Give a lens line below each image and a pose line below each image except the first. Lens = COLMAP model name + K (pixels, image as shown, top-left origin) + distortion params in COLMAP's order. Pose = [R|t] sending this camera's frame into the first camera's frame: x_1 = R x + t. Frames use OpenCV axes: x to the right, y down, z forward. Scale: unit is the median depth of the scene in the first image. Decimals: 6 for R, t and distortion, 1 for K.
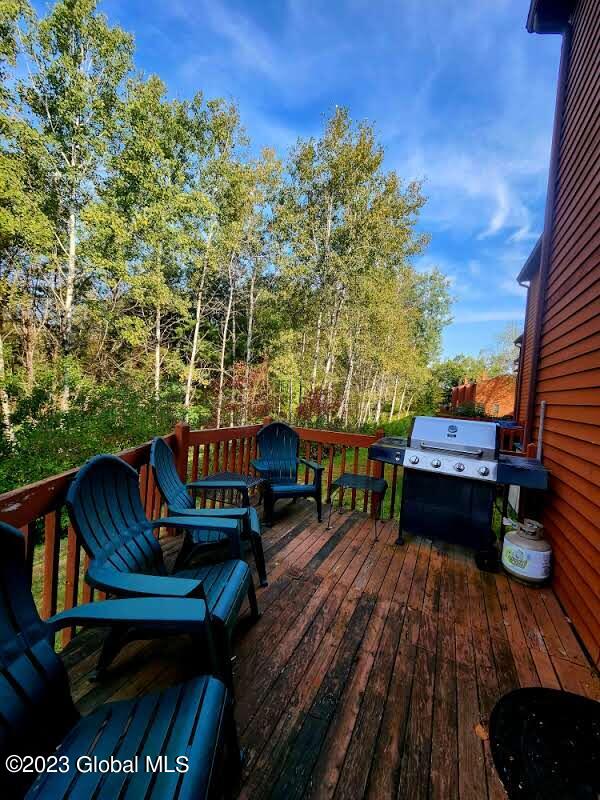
lens RADIAL K [[323.6, 0, 304.4], [0, 323.6, 402.0], [0, 0, 1]] dist [-0.000498, -0.001462]
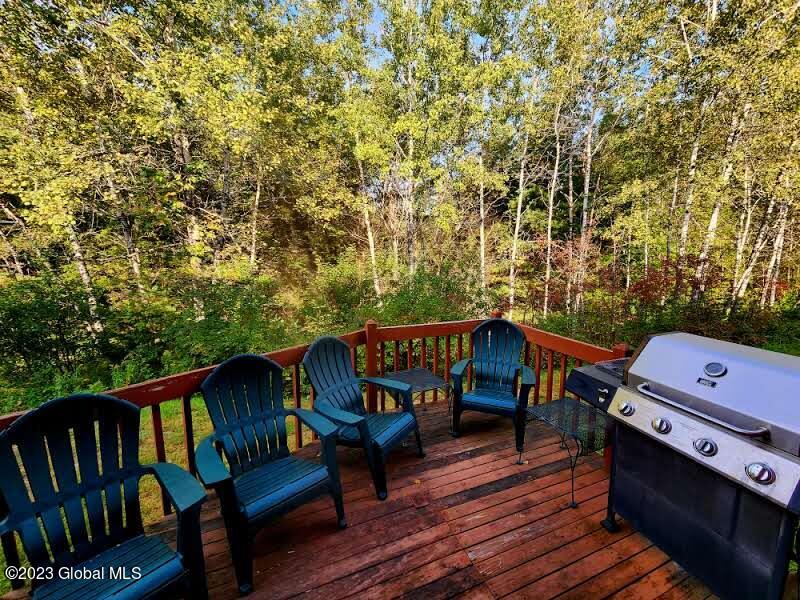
lens RADIAL K [[323.6, 0, 401.7], [0, 323.6, 297.5], [0, 0, 1]] dist [-0.000498, -0.001462]
pose [[0.720571, 0.020568, -0.693076, 0.440966], [0.033360, 0.997374, 0.064281, -0.079146], [0.692578, -0.069440, 0.717993, 0.282346]]
